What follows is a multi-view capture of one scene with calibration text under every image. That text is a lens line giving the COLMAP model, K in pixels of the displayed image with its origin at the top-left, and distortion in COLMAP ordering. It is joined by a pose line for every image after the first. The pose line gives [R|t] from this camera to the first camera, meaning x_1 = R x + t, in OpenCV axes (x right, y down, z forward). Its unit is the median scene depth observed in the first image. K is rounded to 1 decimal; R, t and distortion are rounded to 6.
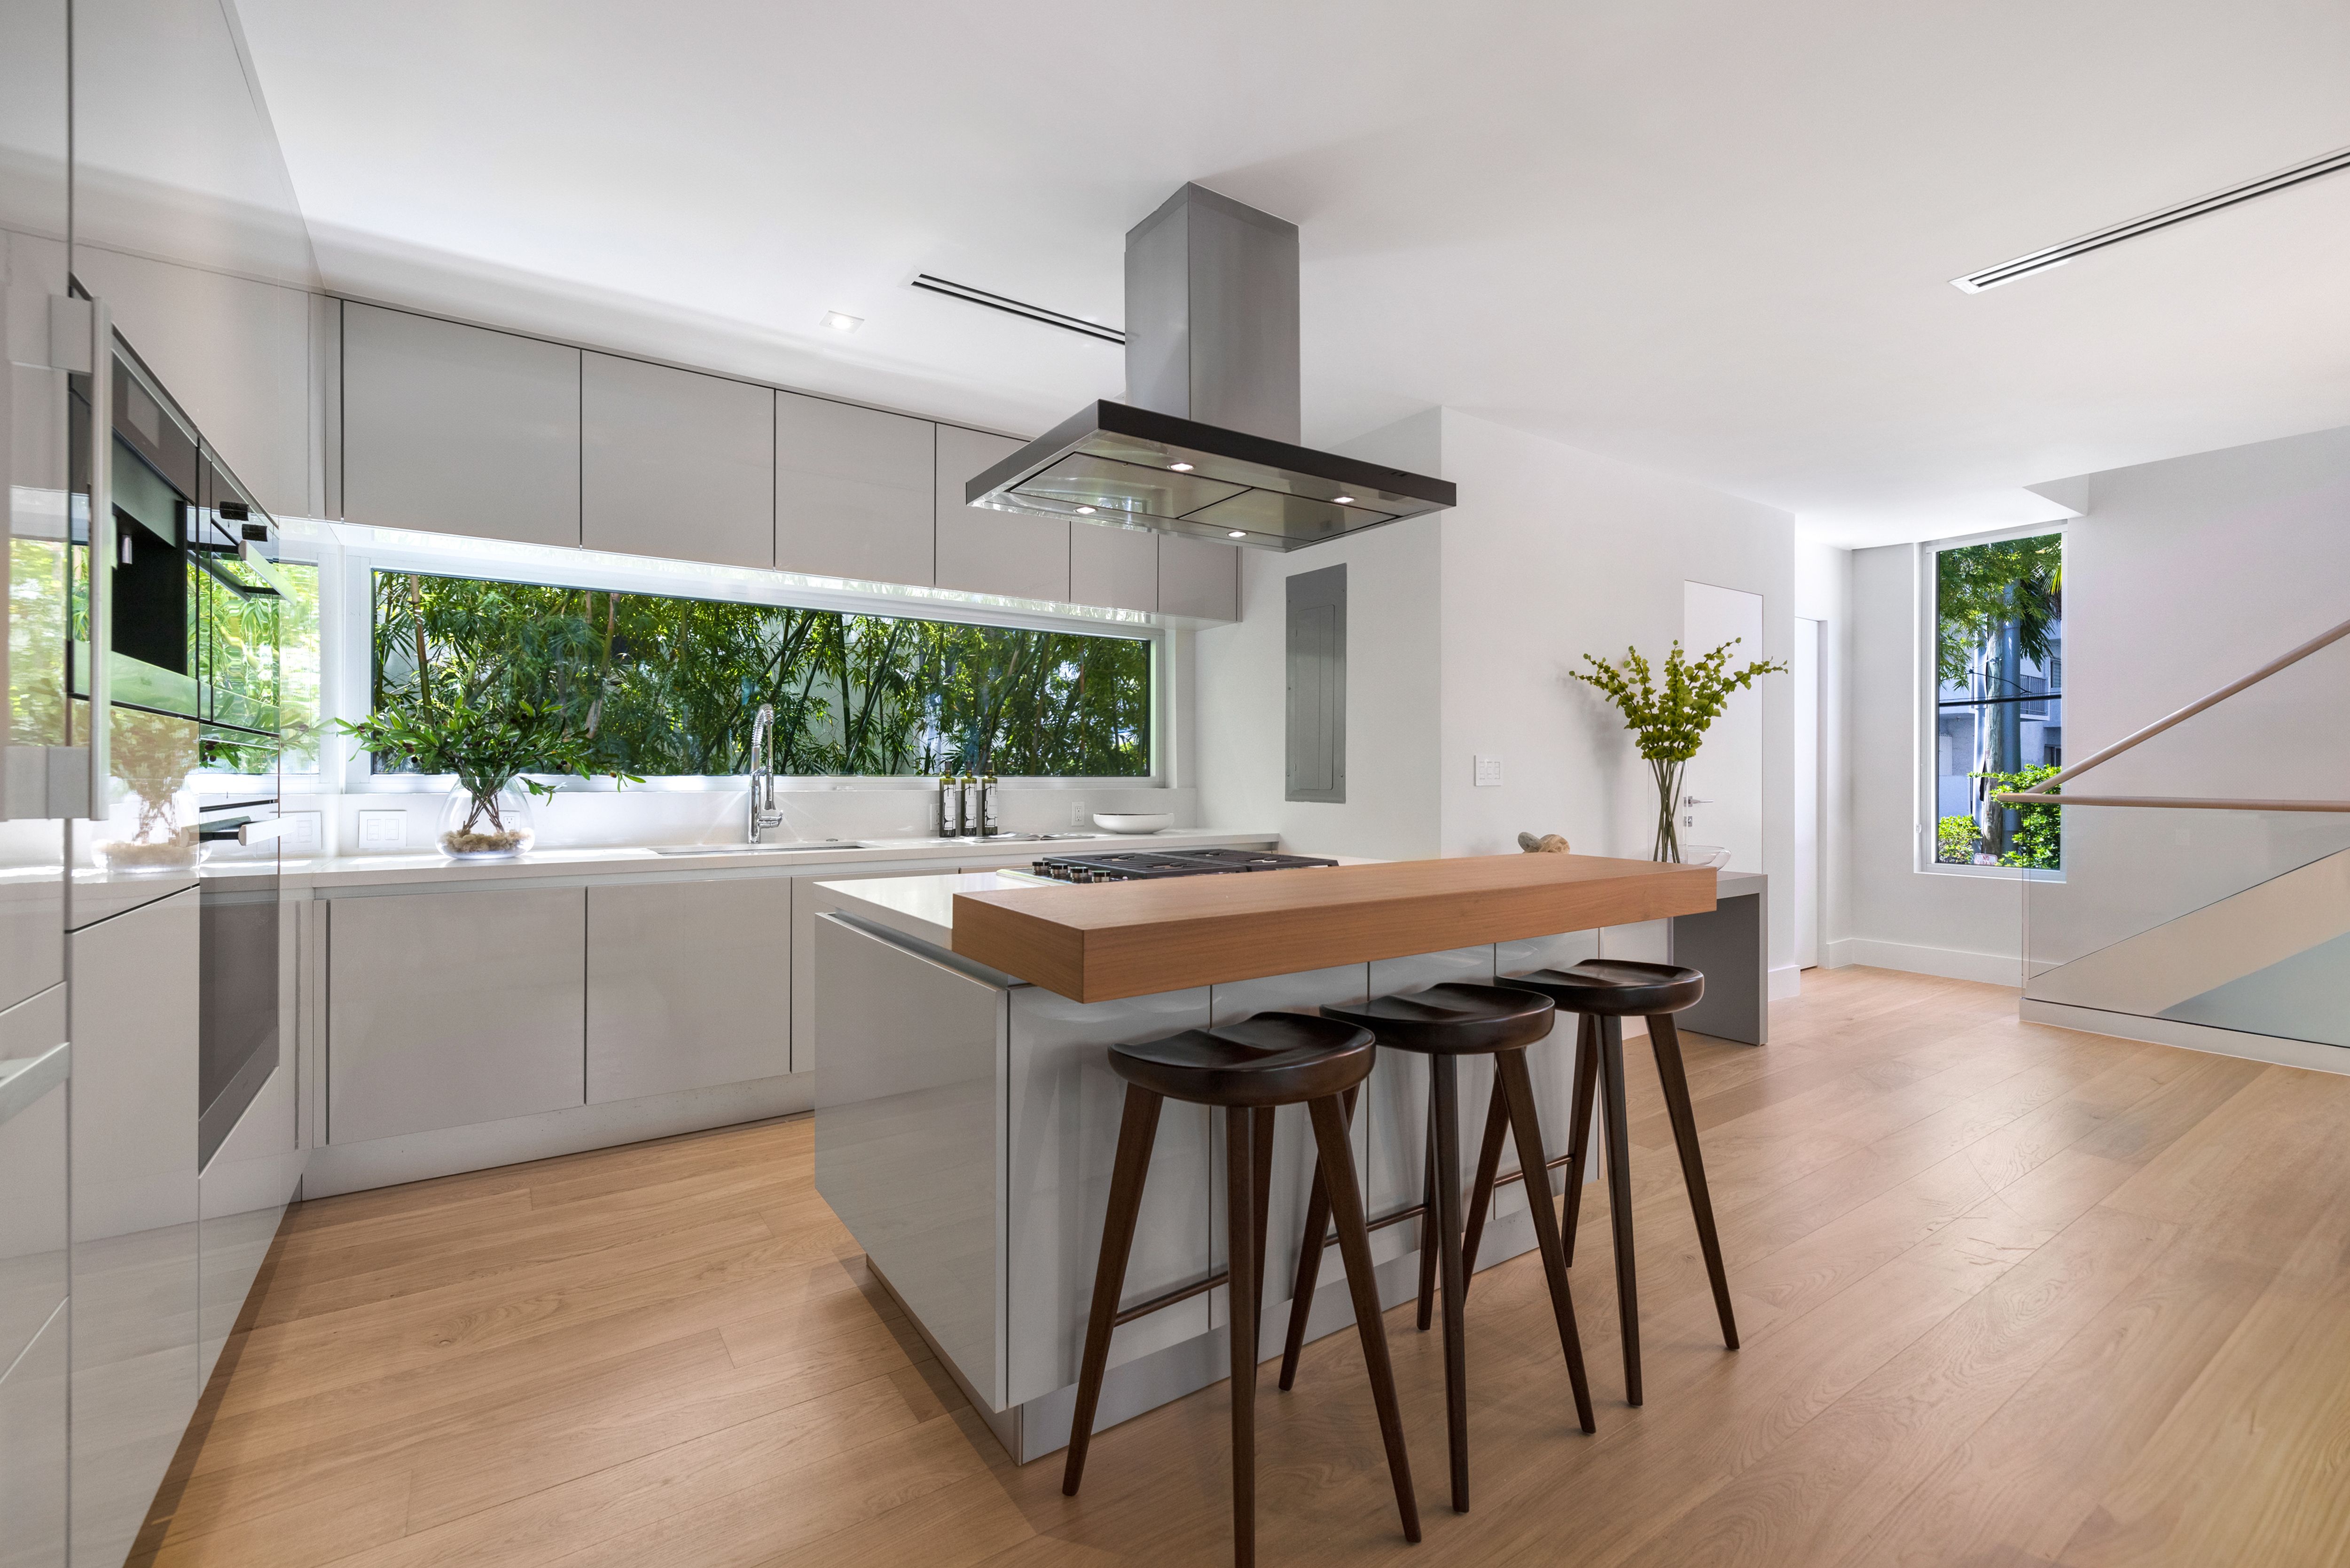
lens RADIAL K [[996.2, 0, 1168.7], [0, 996.2, 779.2], [0, 0, 1]] dist [0.000968, 0.000085]
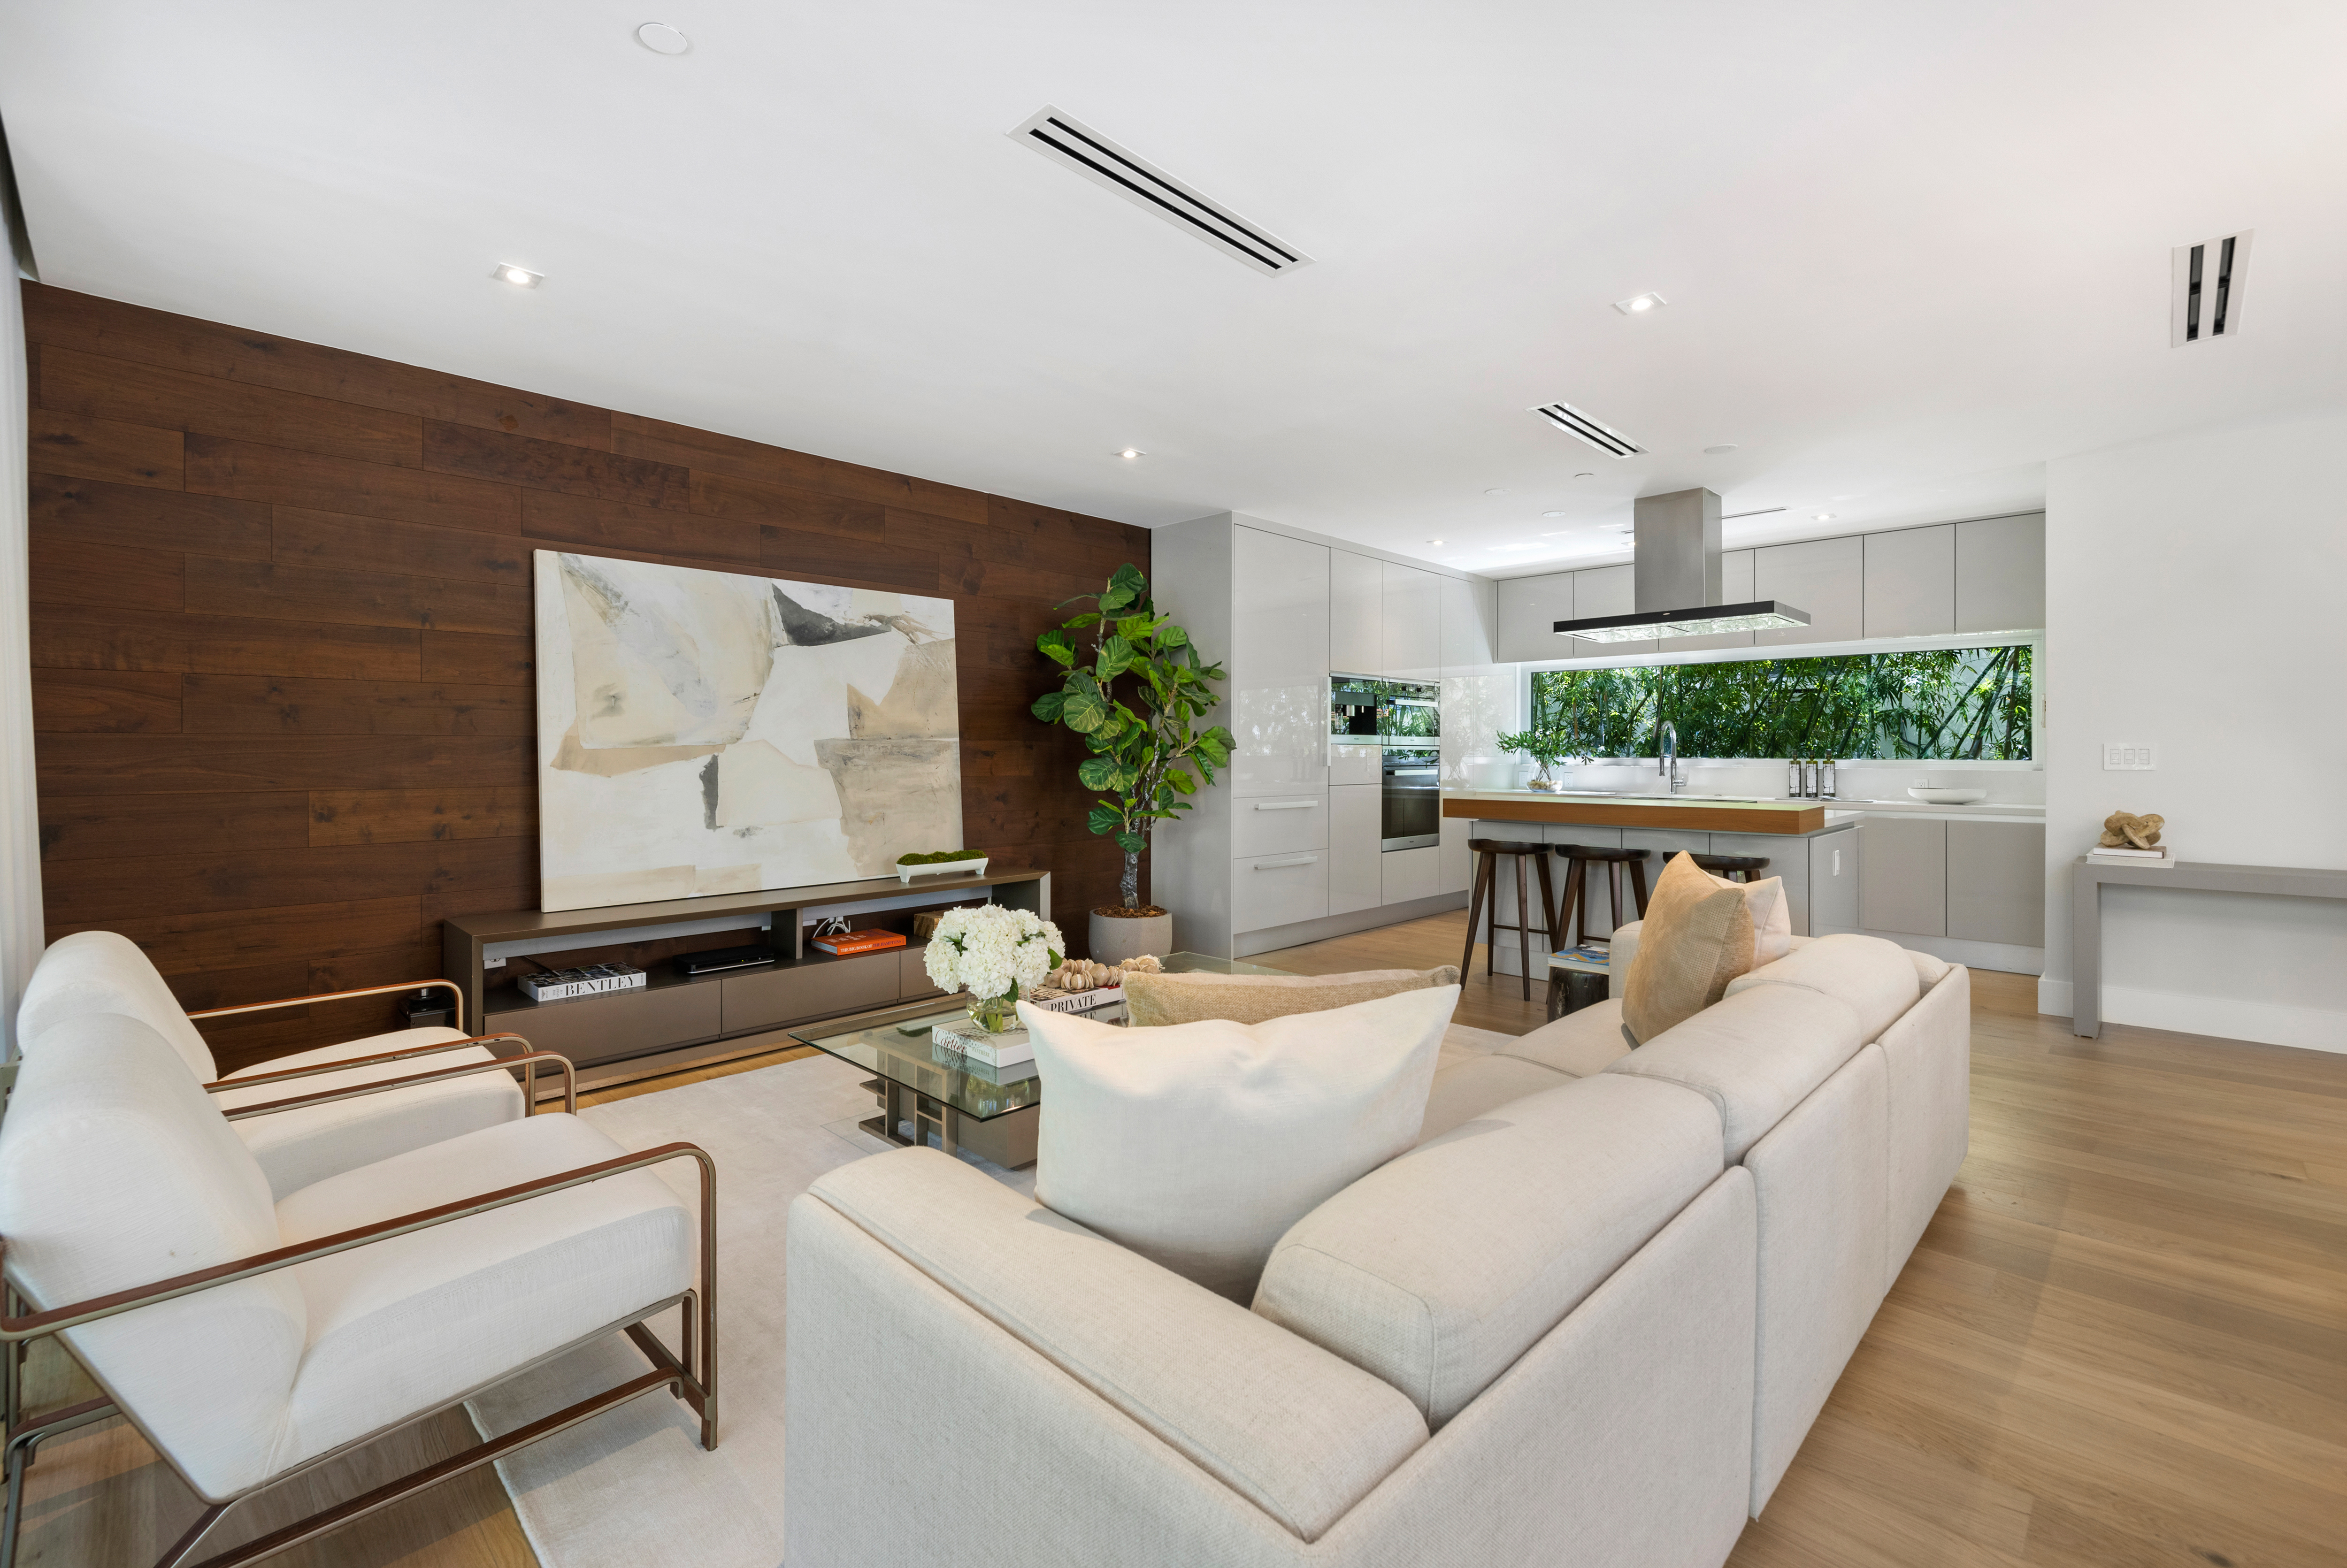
lens RADIAL K [[1010.2, 0, 1172.2], [0, 1010.2, 761.2], [0, 0, 1]] dist [0.001771, 0.000514]
pose [[0.188969, 0.007584, -0.981954, 1.311589], [-0.003956, 0.999968, 0.006962, -0.007332], [0.981975, 0.002569, 0.188993, -0.295155]]
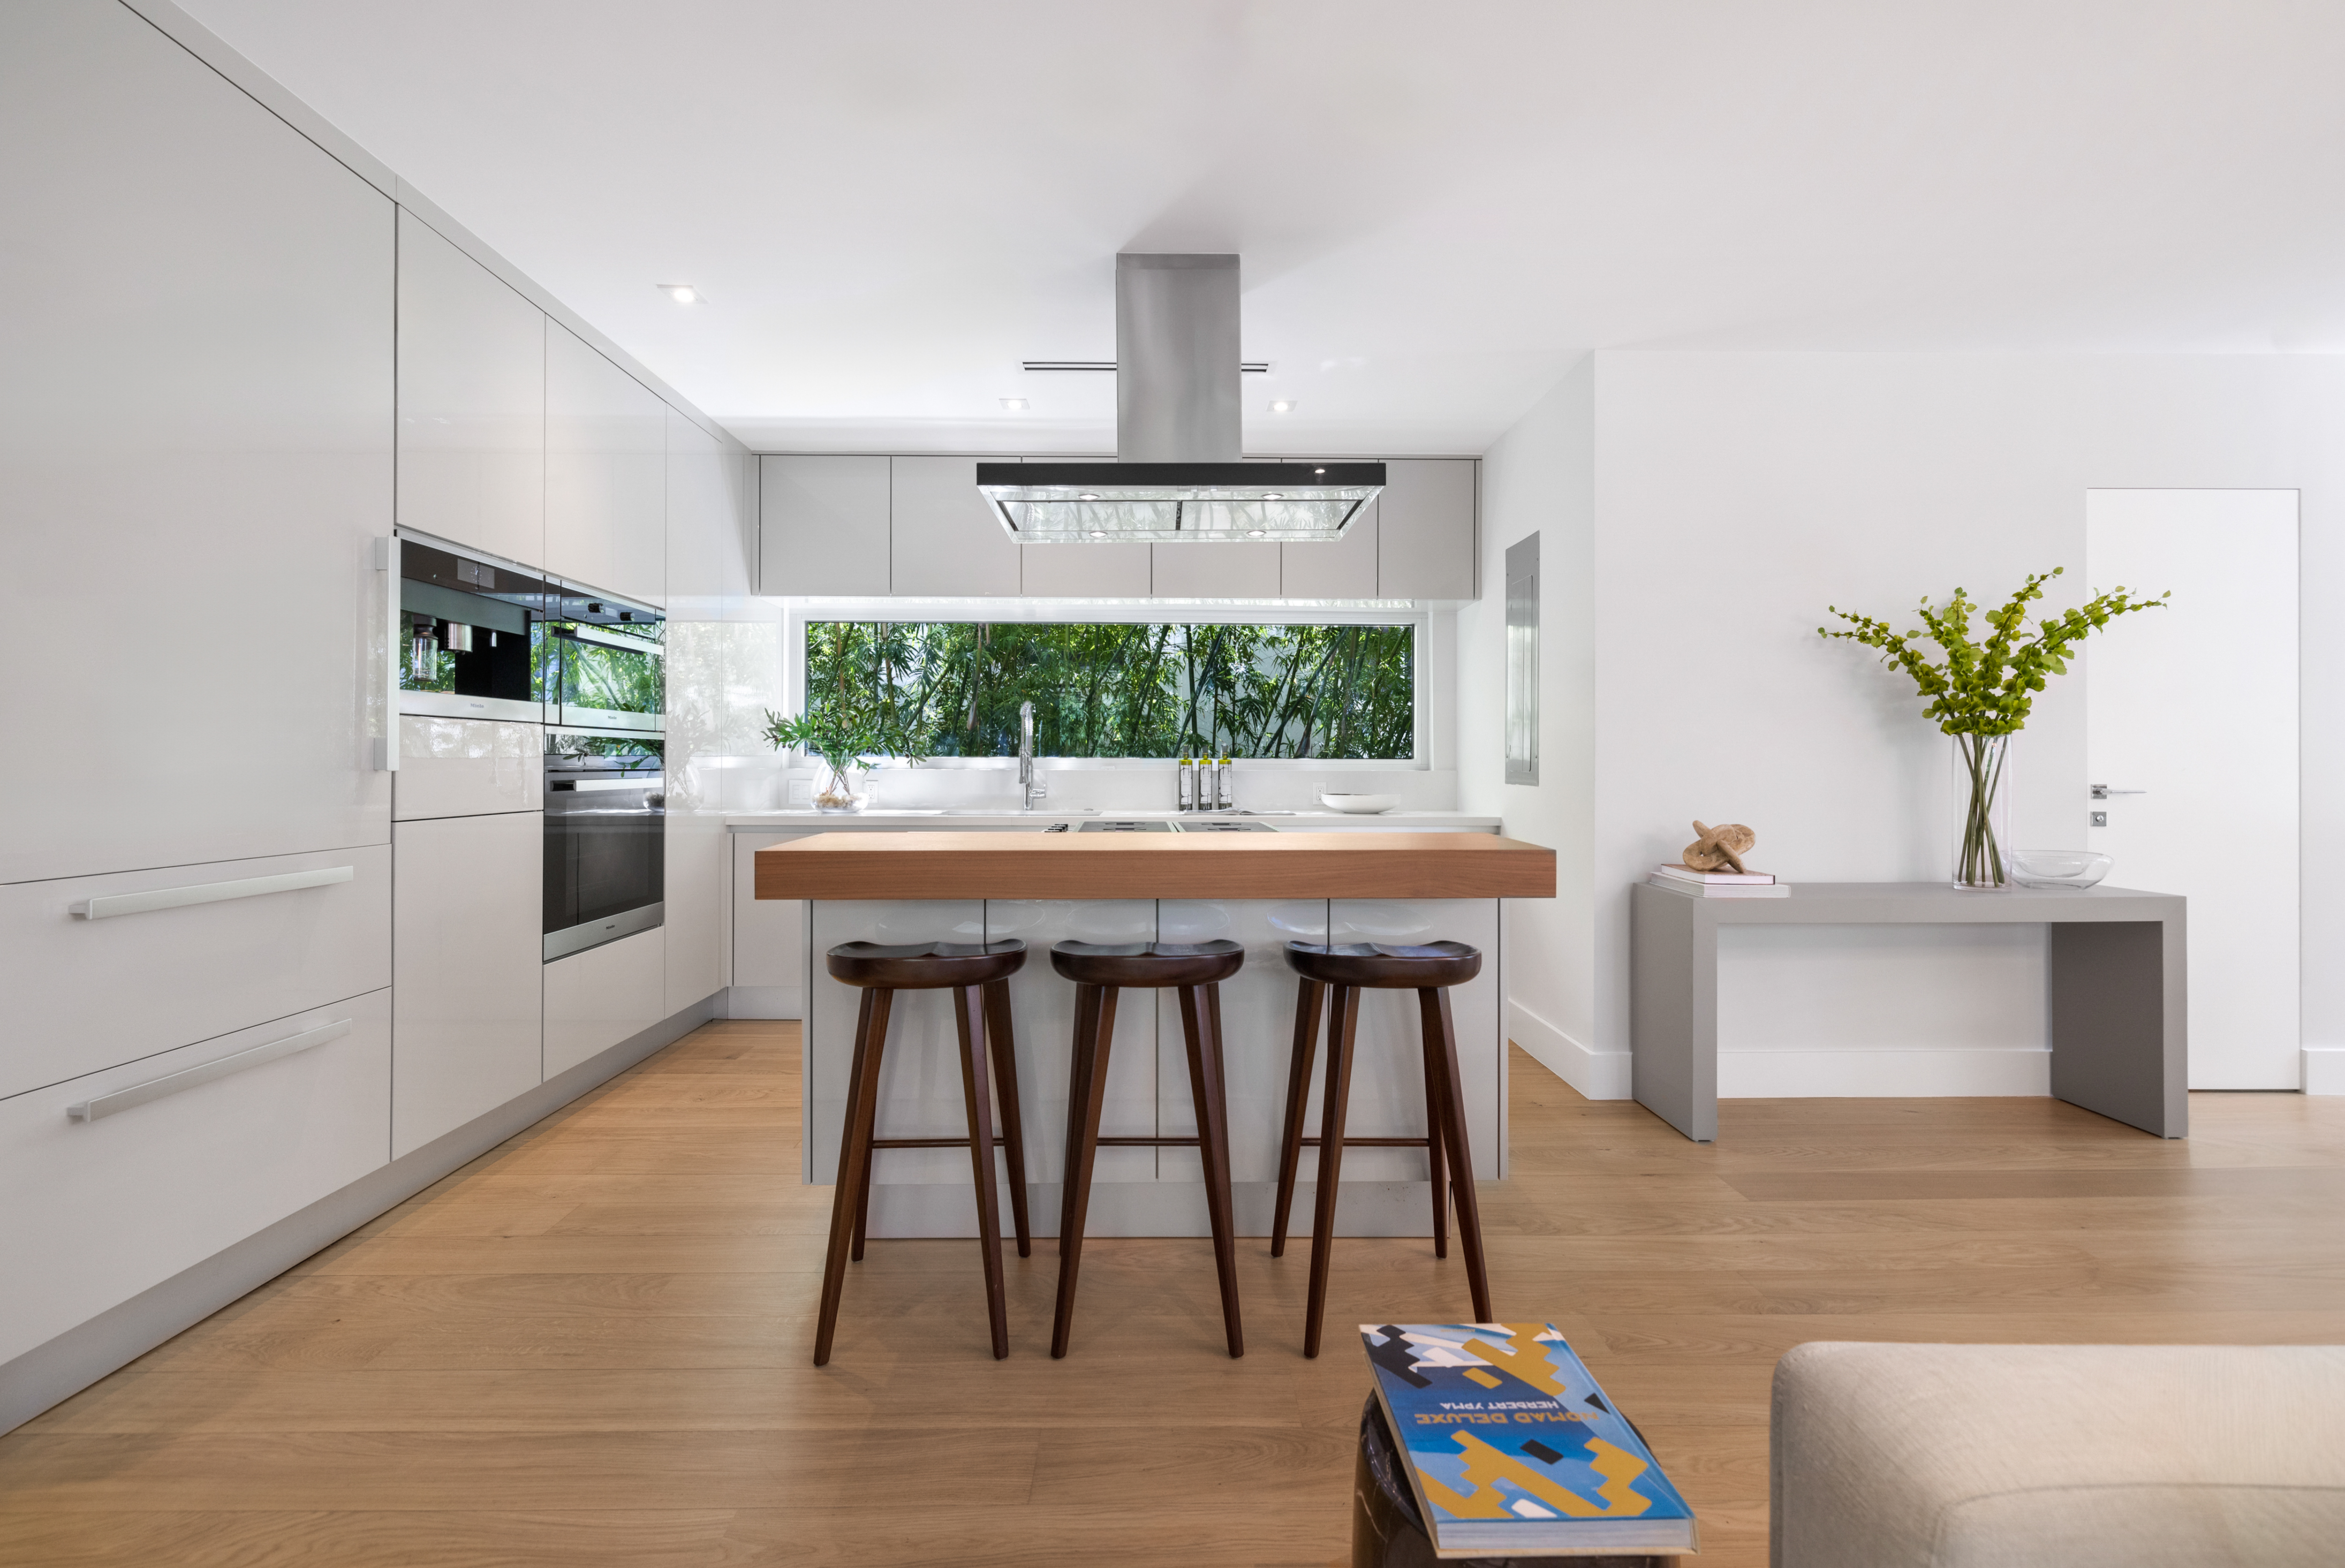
lens RADIAL K [[1009.5, 0, 1171.2], [0, 1009.5, 761.2], [0, 0, 1]] dist [0.001771, 0.000514]
pose [[0.833957, 0.000298, -0.551830, 0.464547], [-0.003304, 0.999985, -0.004452, 0.006767], [0.551820, 0.005536, 0.833945, 0.020727]]
